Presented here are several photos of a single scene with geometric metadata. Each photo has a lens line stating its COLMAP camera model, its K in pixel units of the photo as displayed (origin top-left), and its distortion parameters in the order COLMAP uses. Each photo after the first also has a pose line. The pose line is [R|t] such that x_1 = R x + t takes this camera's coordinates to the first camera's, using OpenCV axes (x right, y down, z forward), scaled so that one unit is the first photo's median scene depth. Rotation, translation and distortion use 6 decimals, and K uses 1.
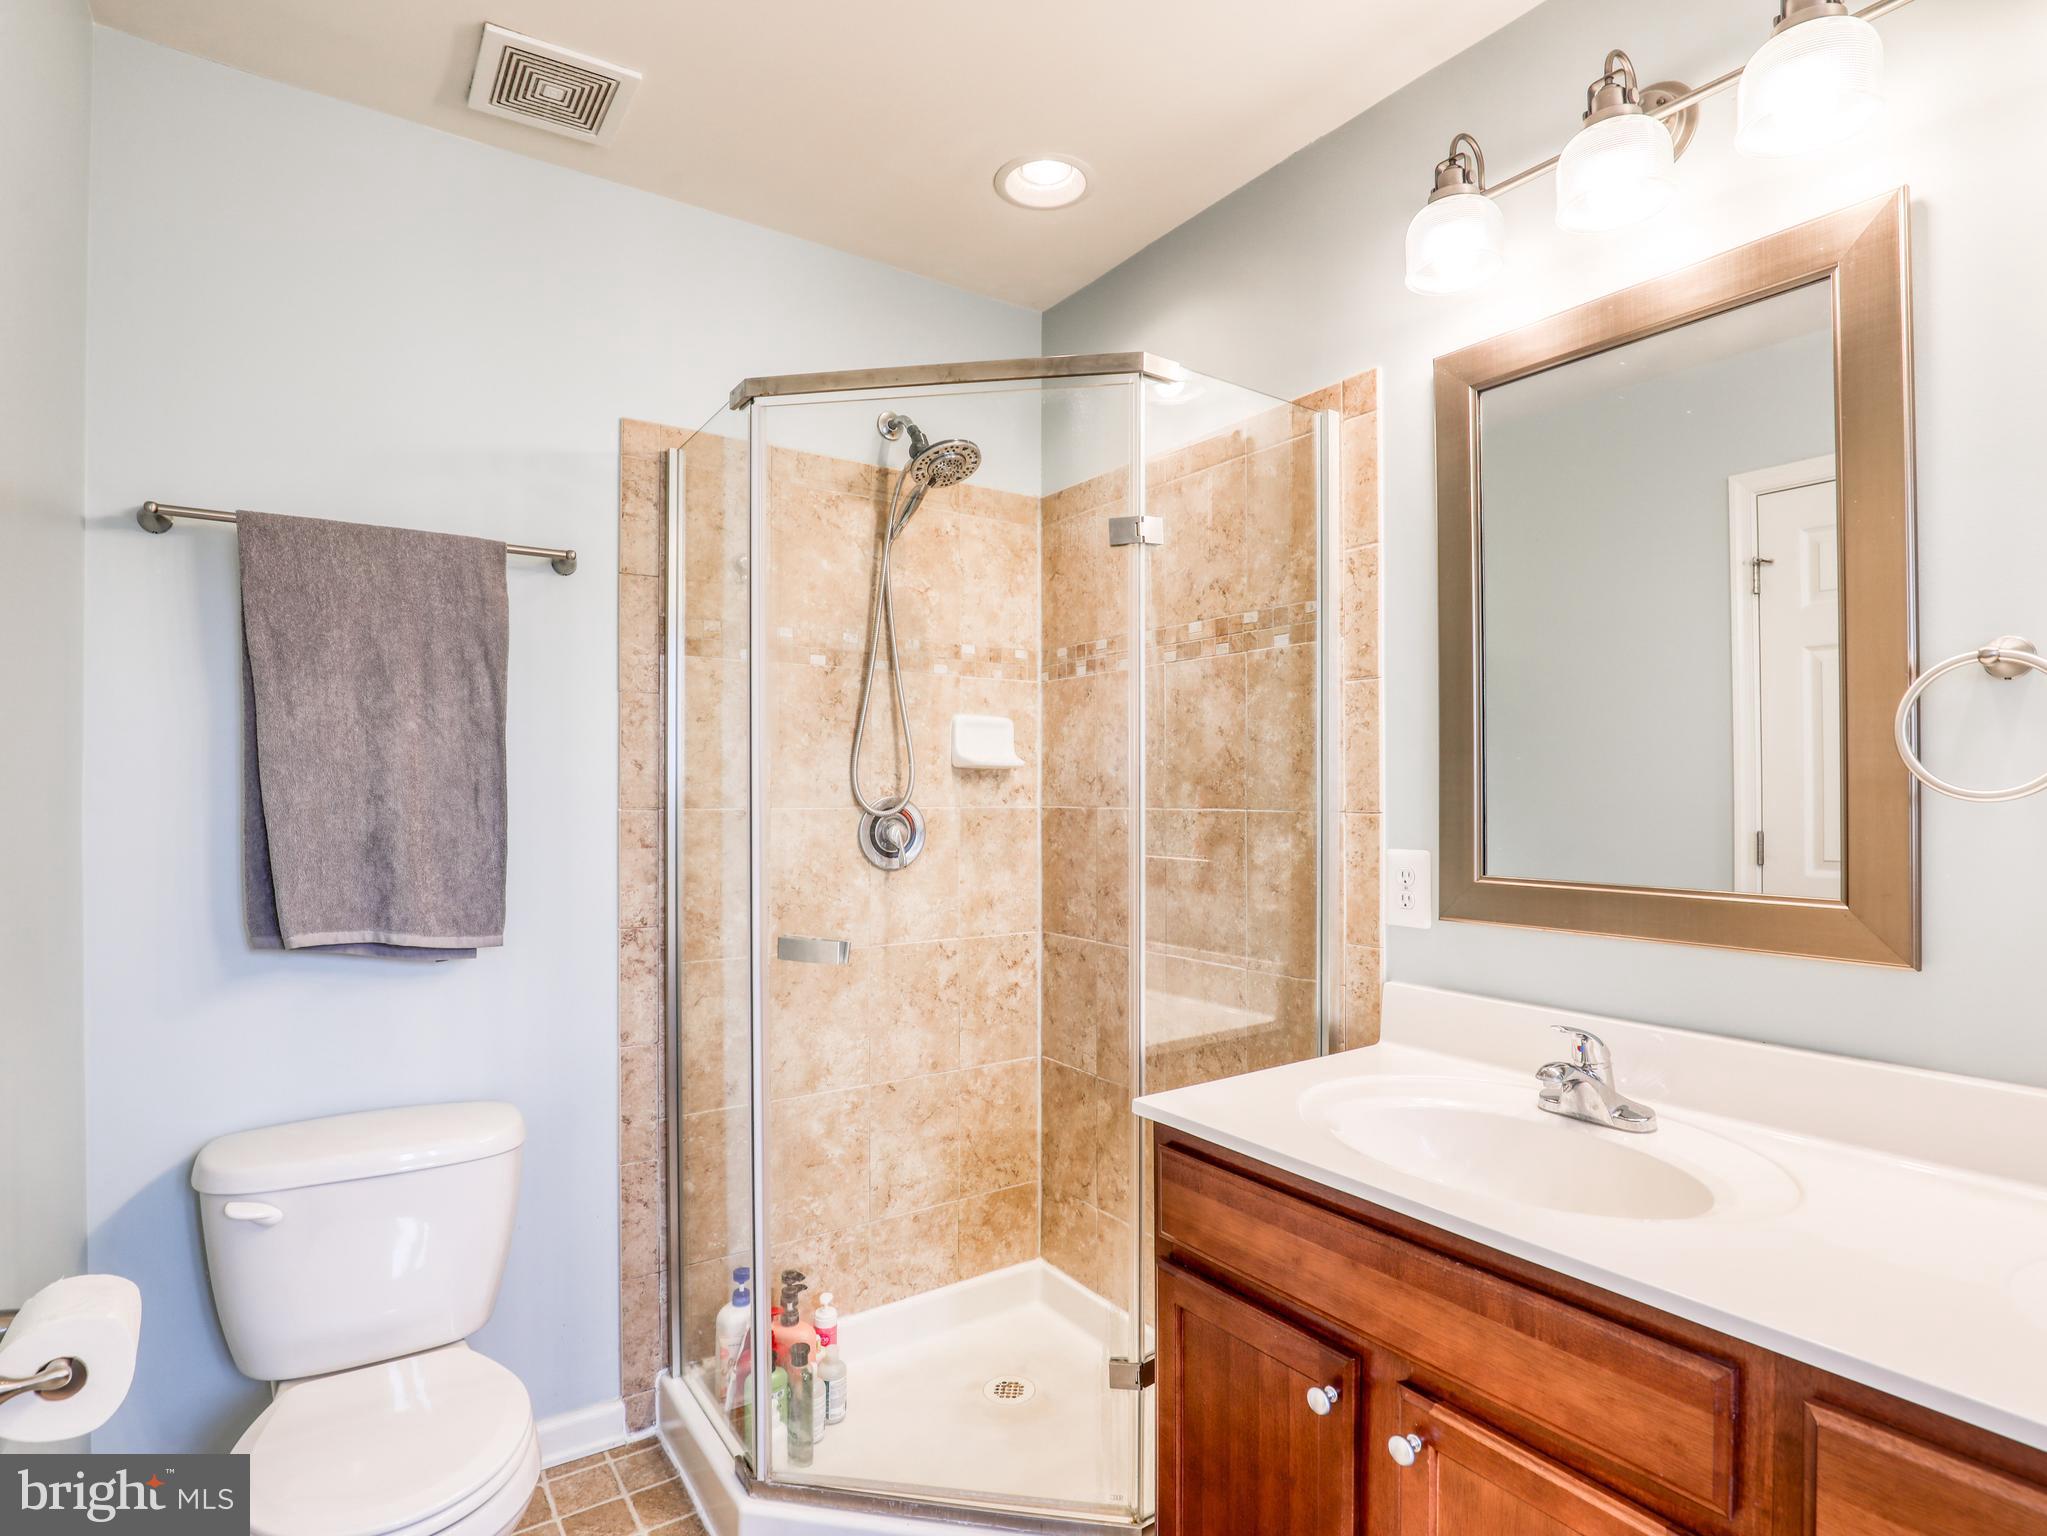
lens RADIAL K [[1078.2, 0, 1030.5], [0, 1078.2, 778.1], [0, 0, 1]] dist [-0.026850, 0.001982]
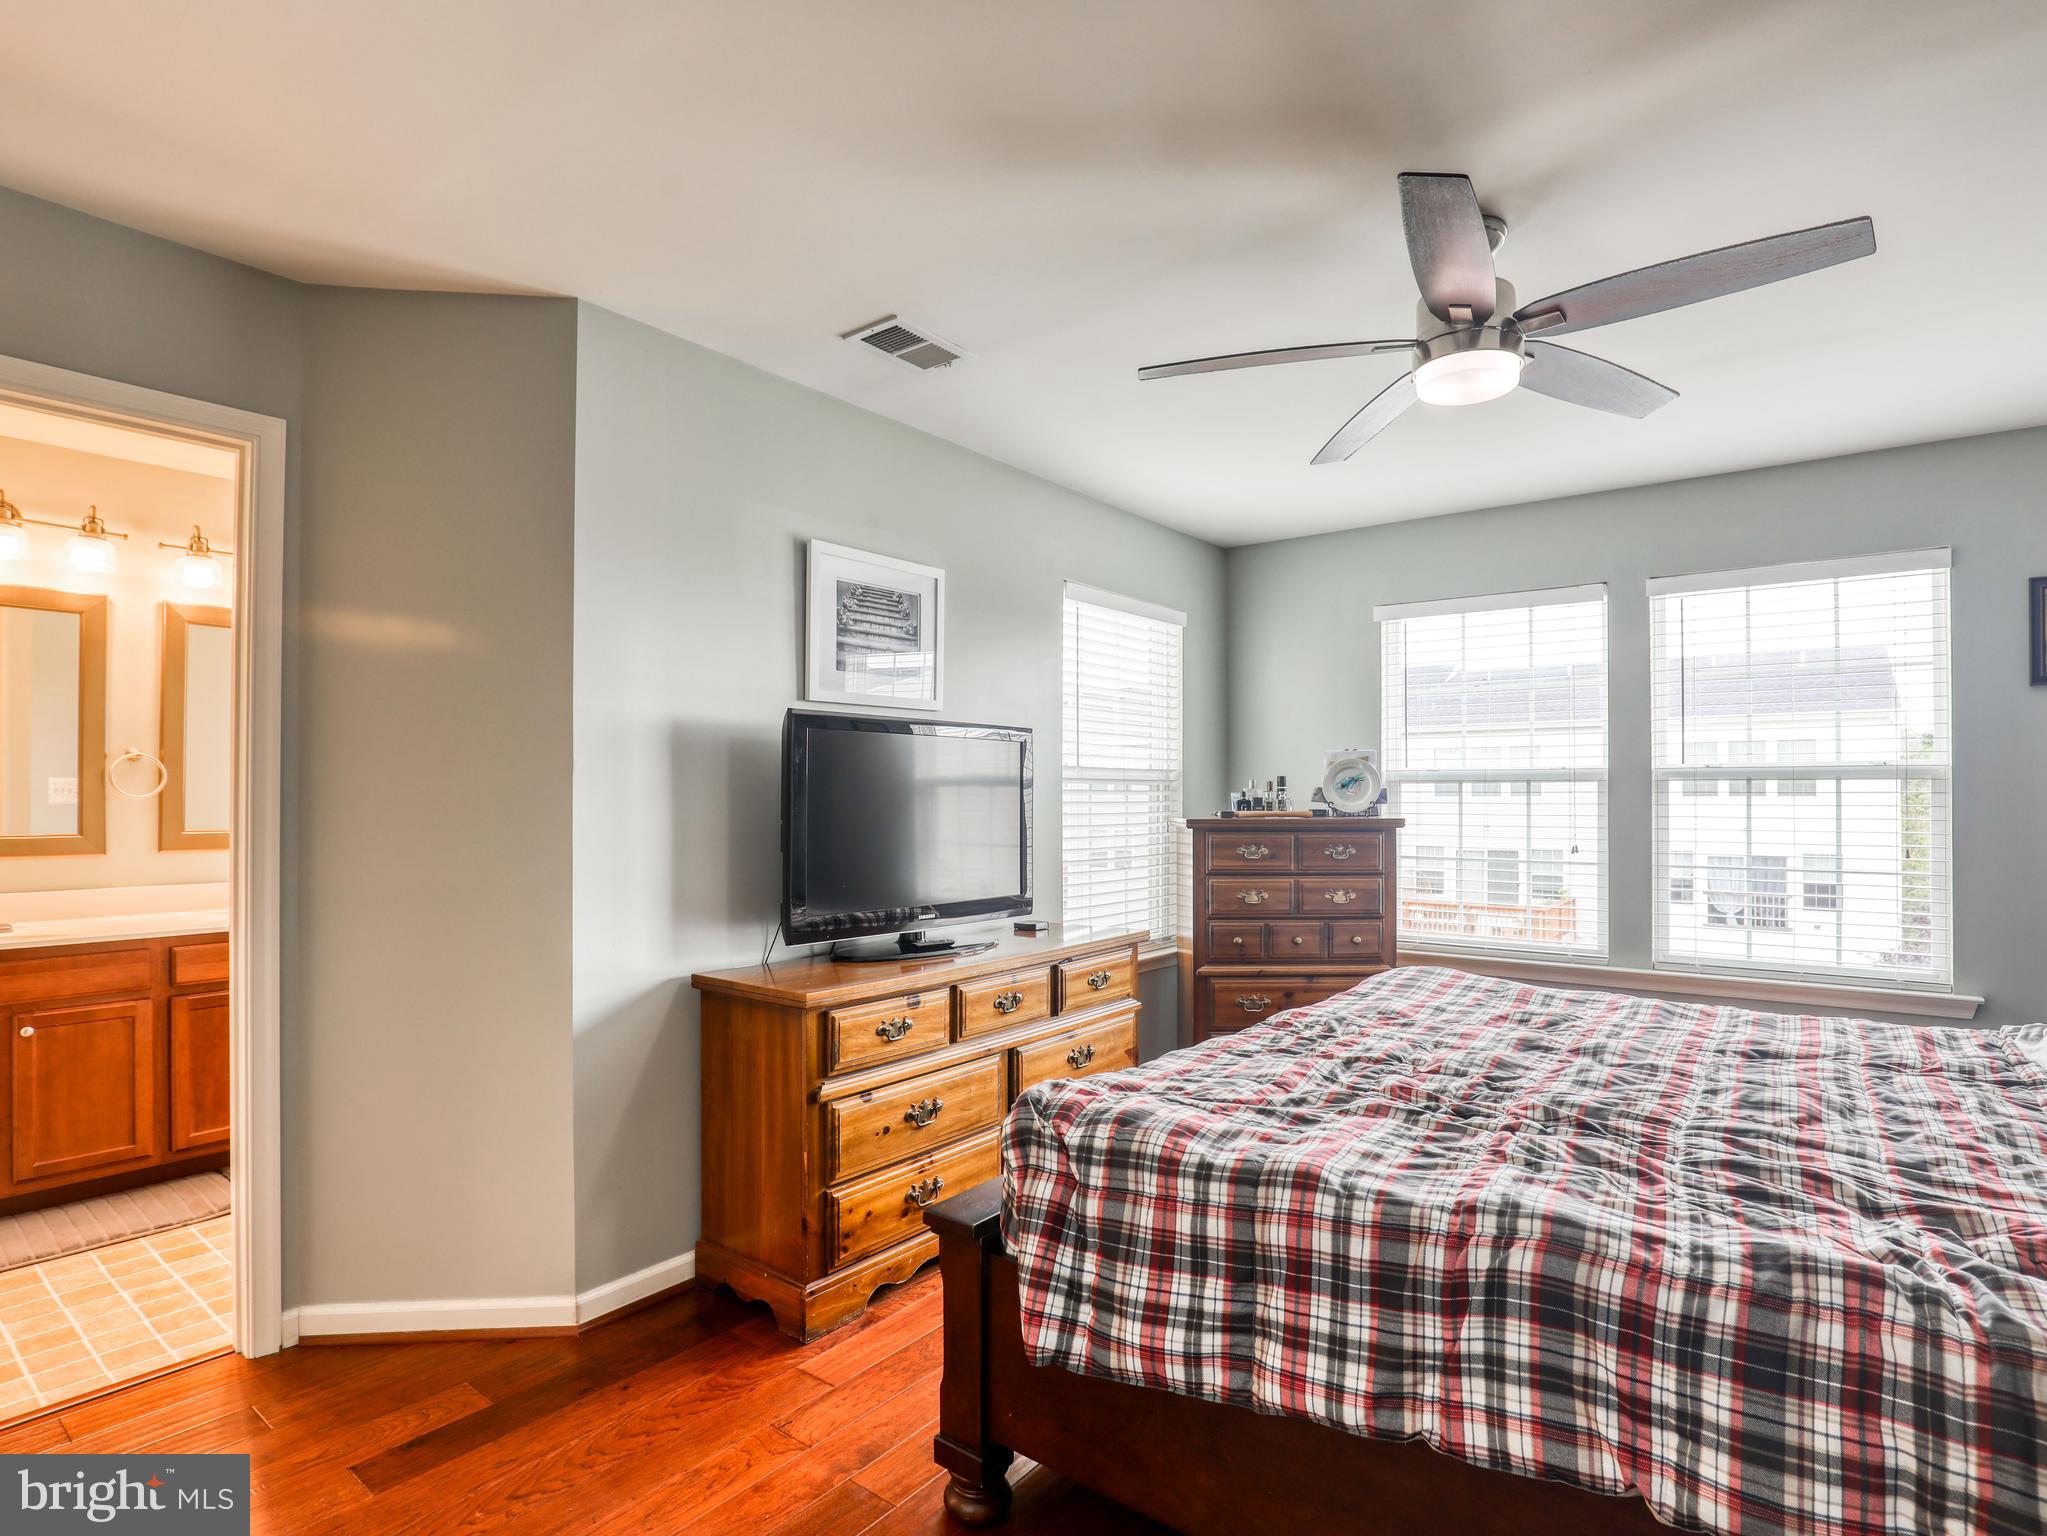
lens RADIAL K [[1078.2, 0, 1030.5], [0, 1078.2, 778.1], [0, 0, 1]] dist [-0.026850, 0.001982]
pose [[-0.284131, 0.018019, 0.958616, -1.869921], [-0.009059, 0.999728, -0.021477, 0.001710], [-0.958743, -0.014786, -0.283891, -0.446343]]
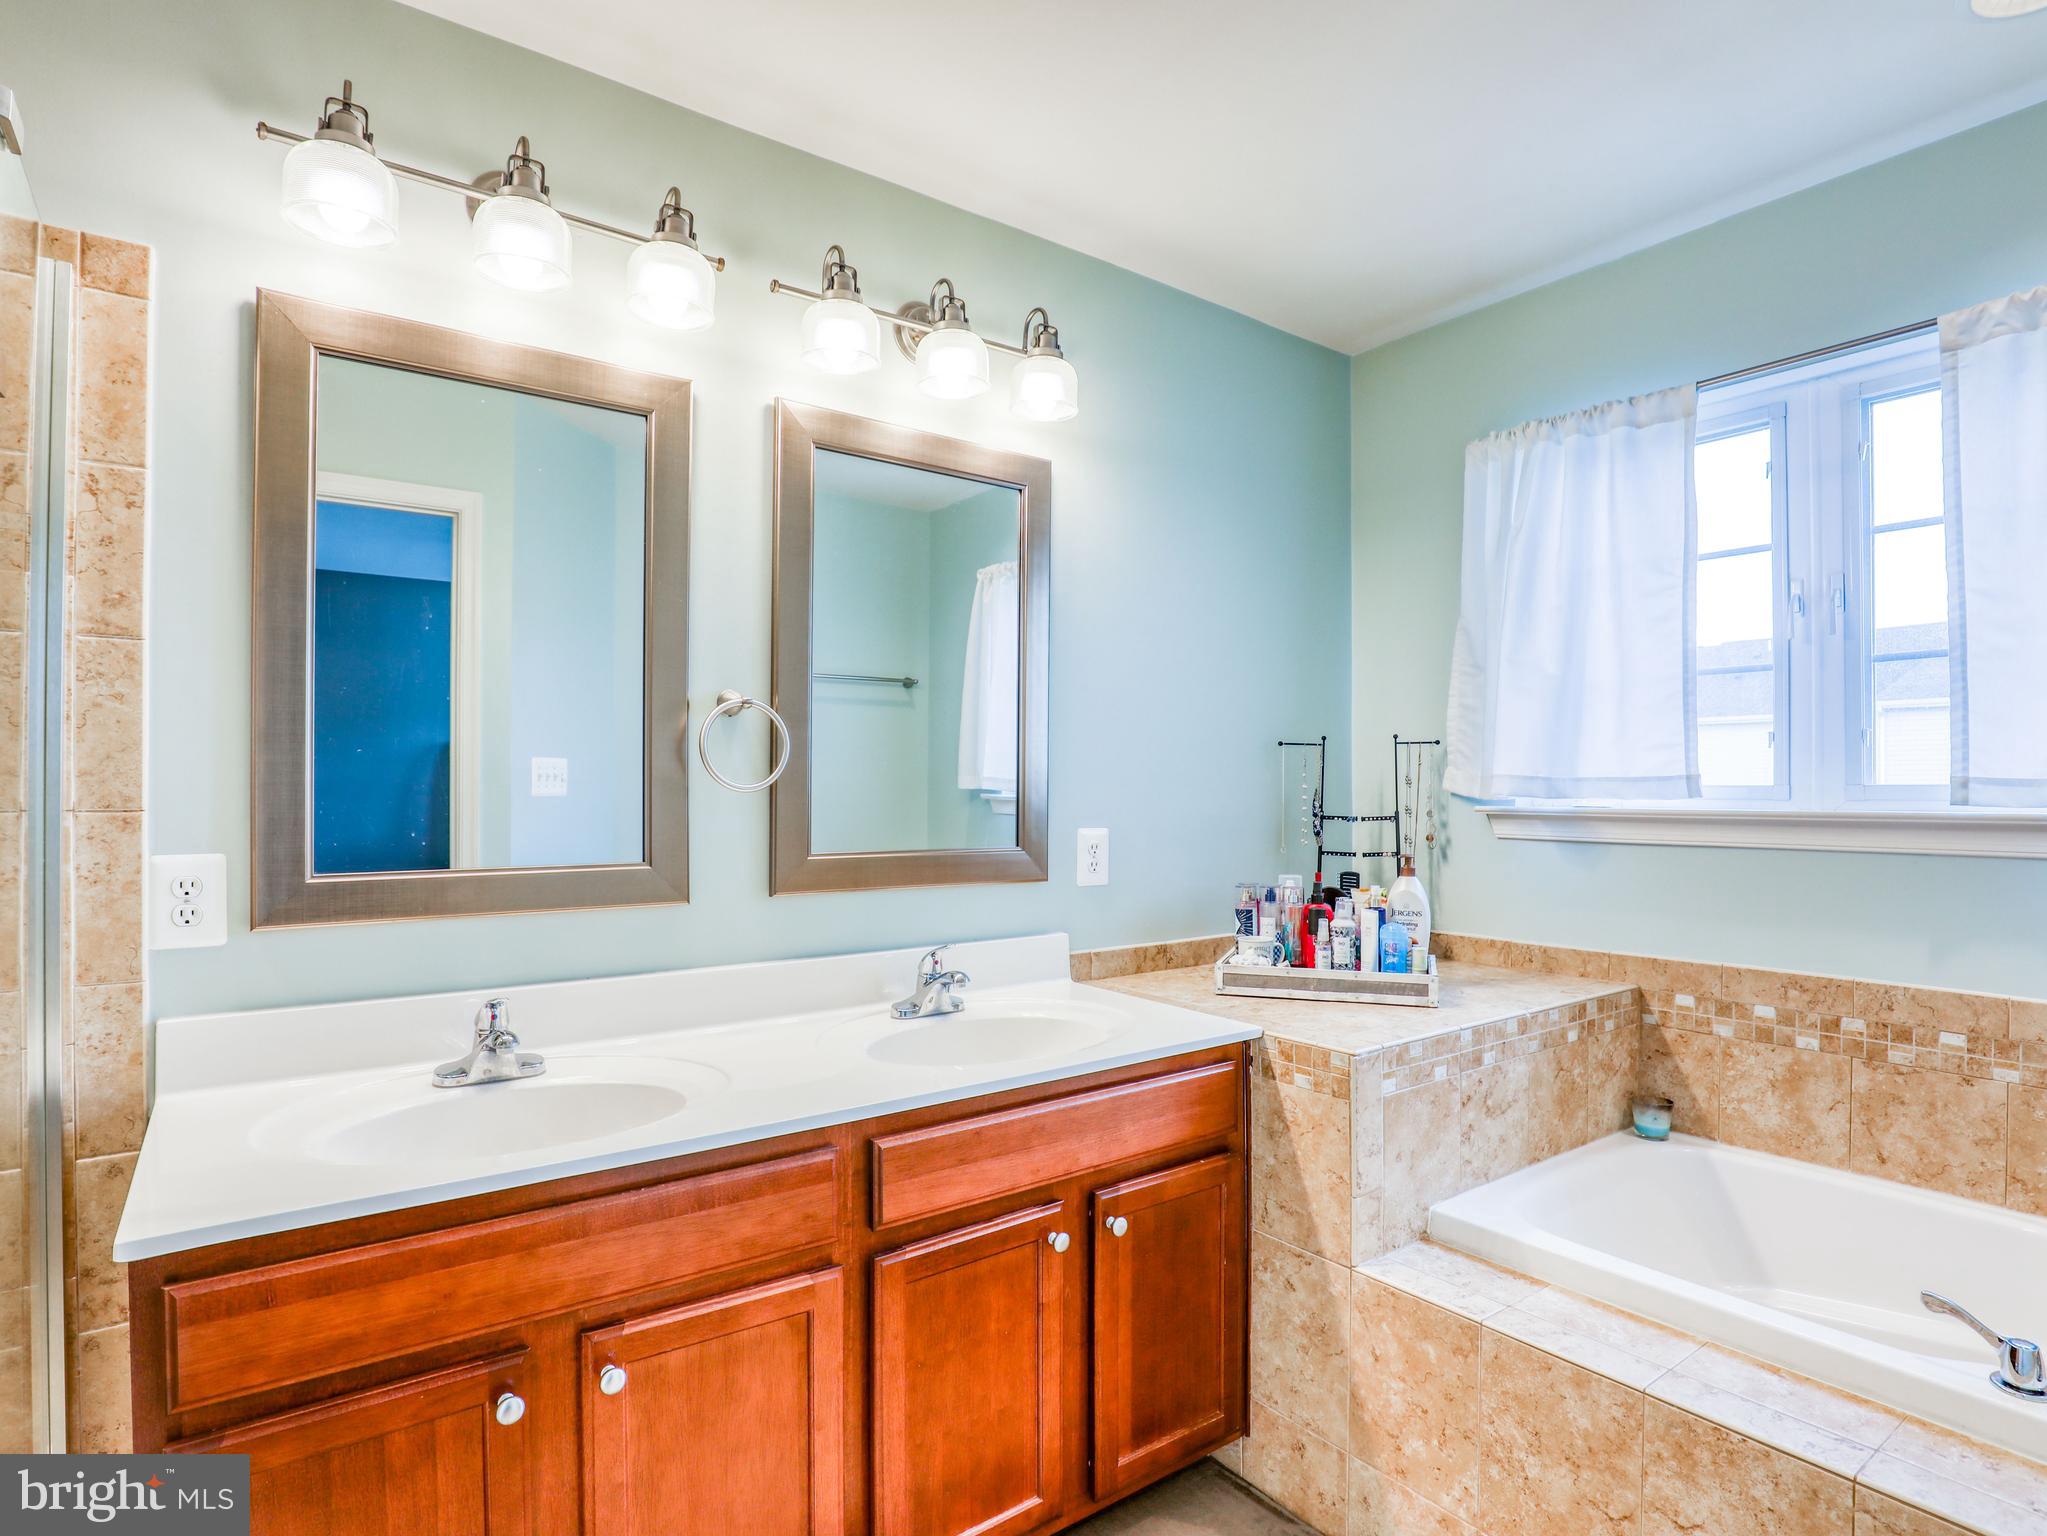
lens RADIAL K [[1078.2, 0, 1030.5], [0, 1078.2, 778.1], [0, 0, 1]] dist [-0.026850, 0.001982]
pose [[-0.029733, 0.009941, 0.999508, -0.473821], [-0.014073, 0.999847, -0.010363, 0.007250], [-0.999459, -0.014374, -0.029589, 0.372842]]
